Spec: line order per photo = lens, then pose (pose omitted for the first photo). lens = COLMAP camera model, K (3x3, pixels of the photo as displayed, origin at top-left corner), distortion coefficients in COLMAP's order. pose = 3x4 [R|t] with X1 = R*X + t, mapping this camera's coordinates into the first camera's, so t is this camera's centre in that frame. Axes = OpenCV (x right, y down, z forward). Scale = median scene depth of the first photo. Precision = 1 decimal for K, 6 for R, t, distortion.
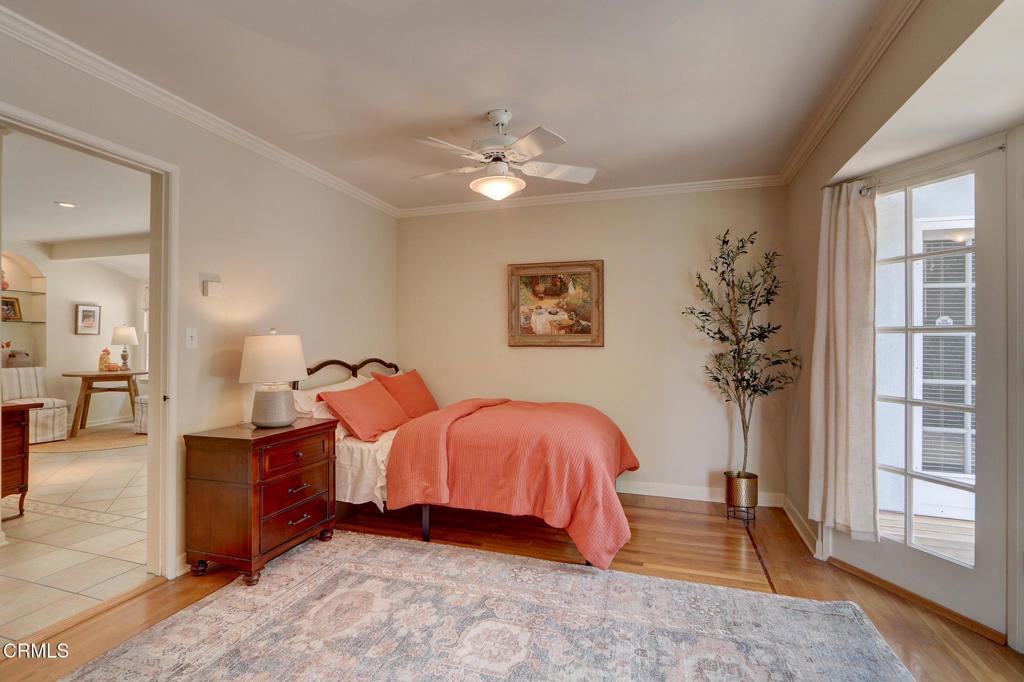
lens RADIAL K [[458.8, 0, 474.1], [0, 458.8, 339.9], [0, 0, 1]] dist [-0.002926, 0.000078]
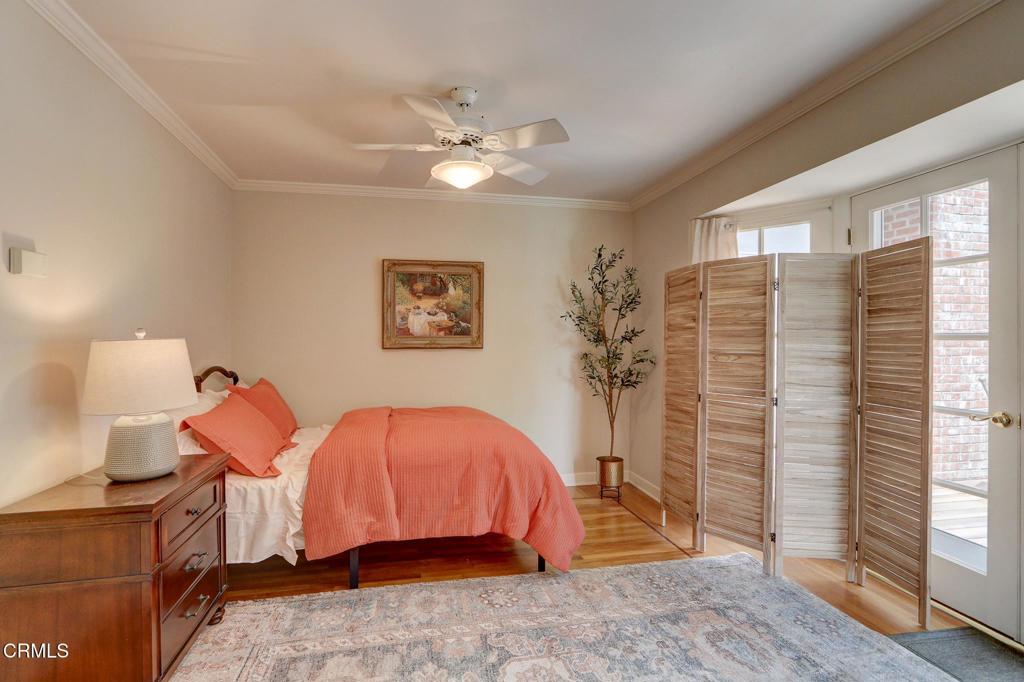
lens RADIAL K [[458.8, 0, 474.1], [0, 458.8, 339.9], [0, 0, 1]] dist [-0.002926, 0.000078]
pose [[0.879056, -0.002117, 0.476714, -0.299831], [0.000515, 0.999994, 0.003491, -0.010234], [-0.476719, -0.002823, 0.879051, 0.169132]]
